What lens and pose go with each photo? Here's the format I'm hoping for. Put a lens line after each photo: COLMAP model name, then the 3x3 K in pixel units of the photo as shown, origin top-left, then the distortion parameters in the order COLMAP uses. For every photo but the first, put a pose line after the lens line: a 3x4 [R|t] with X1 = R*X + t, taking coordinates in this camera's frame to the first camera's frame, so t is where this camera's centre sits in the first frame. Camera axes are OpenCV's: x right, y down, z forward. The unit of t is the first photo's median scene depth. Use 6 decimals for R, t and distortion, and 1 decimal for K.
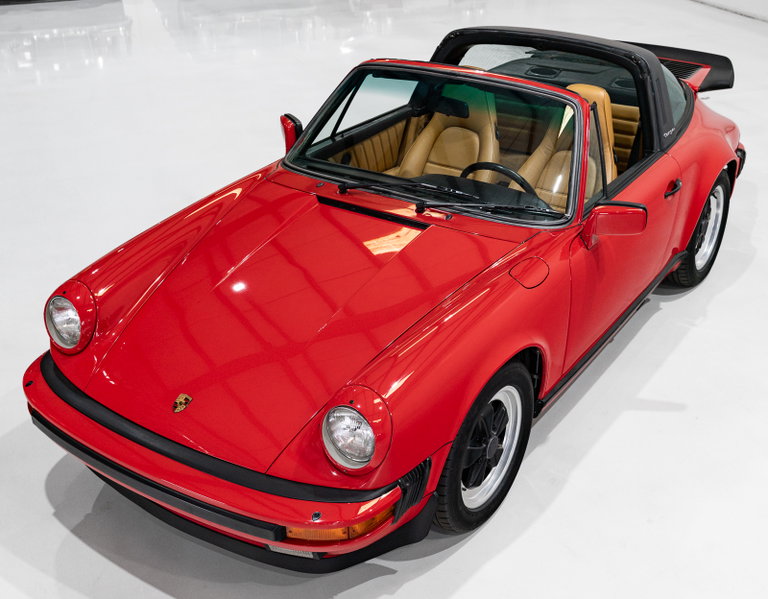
lens RADIAL K [[957.0, 0, 382.3], [0, 957.0, 314.2], [0, 0, 1]] dist [-0.004116, 0.052545]
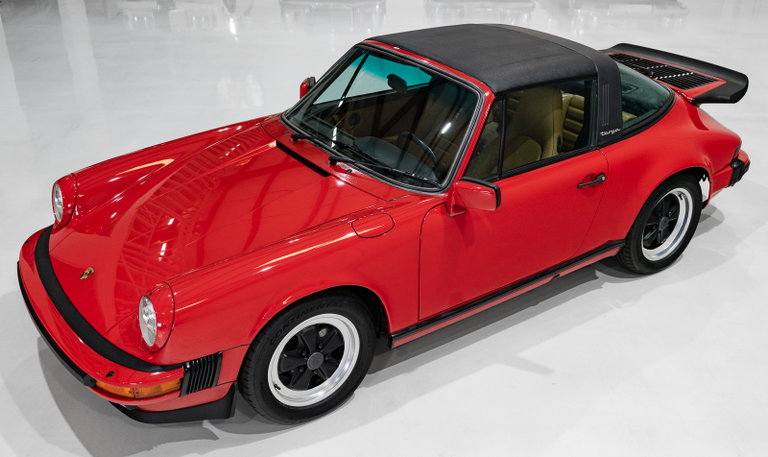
lens RADIAL K [[760.1, 0, 382.5], [0, 760.1, 247.2], [0, 0, 1]] dist [0.037612, -0.007176]
pose [[0.933944, 0.183069, -0.306975, 0.425254], [-0.182126, 0.982755, 0.031976, -0.045478], [0.307535, 0.026044, 0.951180, 0.090040]]
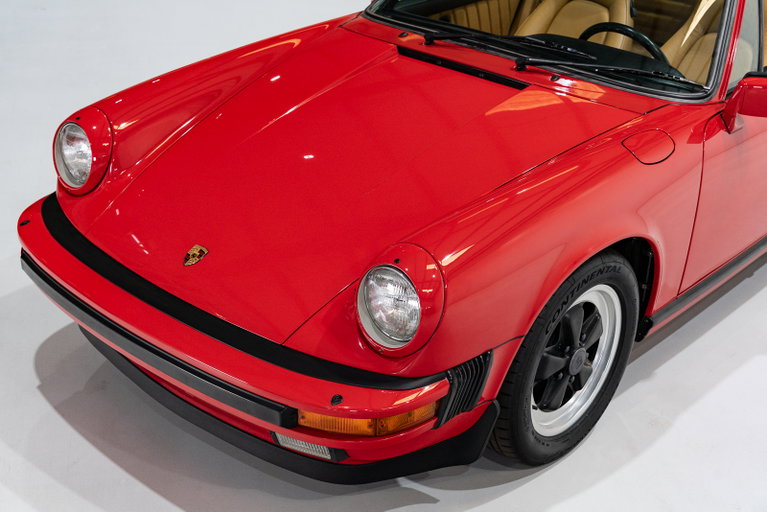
lens RADIAL K [[1091.5, 0, 383.5], [0, 1091.5, 256.0], [0, 0, 1]] dist [0.009874, 0.023367]
pose [[0.989210, 0.103926, -0.103263, 0.037200], [-0.107006, 0.993951, -0.024735, 0.084266], [0.100068, 0.035518, 0.994346, 0.082039]]
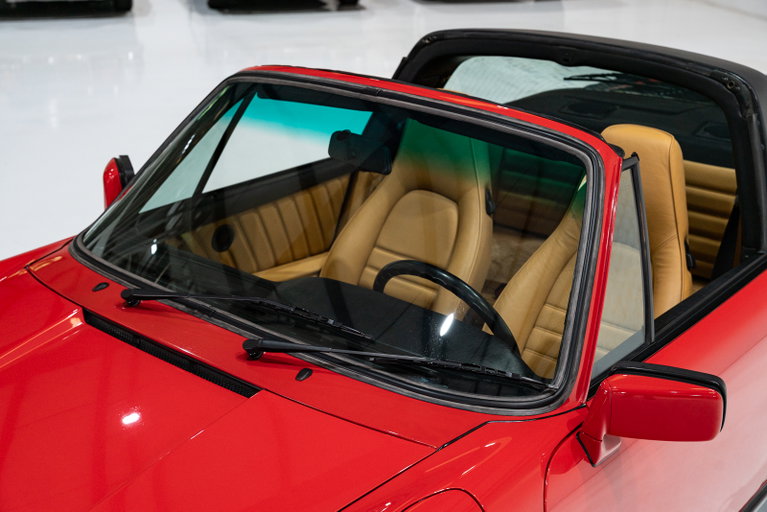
lens RADIAL K [[1080.2, 0, 383.5], [0, 1080.2, 256.0], [0, 0, 1]] dist [0.009446, 0.026082]
pose [[0.994120, 0.048752, -0.096694, 0.158119], [-0.060610, 0.990460, -0.123756, -0.095598], [0.089738, 0.128889, 0.987590, 0.460888]]
